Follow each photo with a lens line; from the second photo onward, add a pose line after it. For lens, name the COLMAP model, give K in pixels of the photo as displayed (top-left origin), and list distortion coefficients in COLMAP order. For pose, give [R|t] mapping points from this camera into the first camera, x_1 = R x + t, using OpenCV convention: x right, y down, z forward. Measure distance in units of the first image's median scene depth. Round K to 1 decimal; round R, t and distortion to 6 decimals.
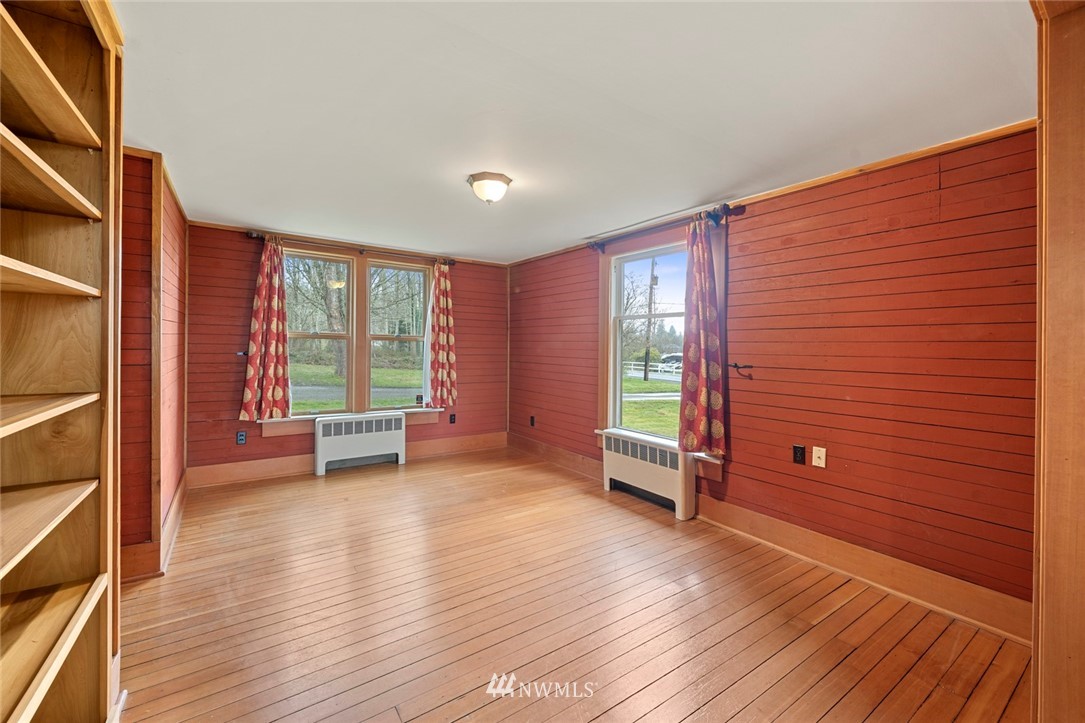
lens RADIAL K [[432.2, 0, 527.9], [0, 432.2, 348.0], [0, 0, 1]] dist [-0.001417, -0.000096]
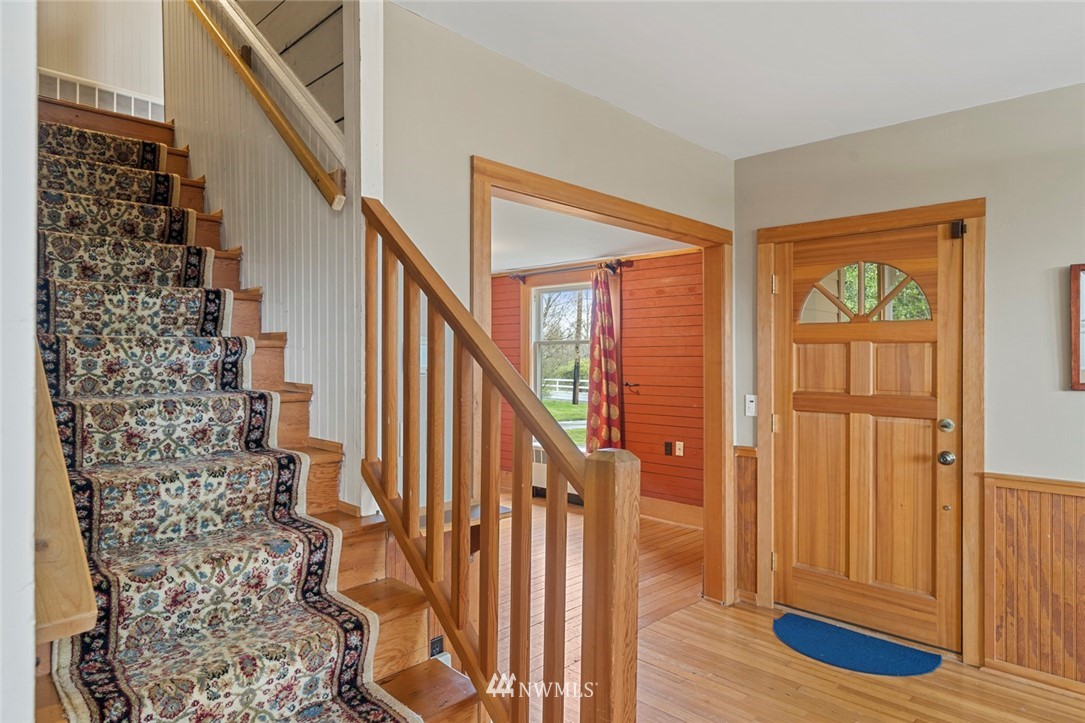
lens RADIAL K [[647.2, 0, 539.7], [0, 647.2, 359.4], [0, 0, 1]] dist [-0.000162, -0.000008]
pose [[0.978182, -0.011443, 0.207432, -0.172367], [0.011364, 0.999934, 0.001575, -0.039154], [-0.207436, 0.000816, 0.978248, -0.818983]]
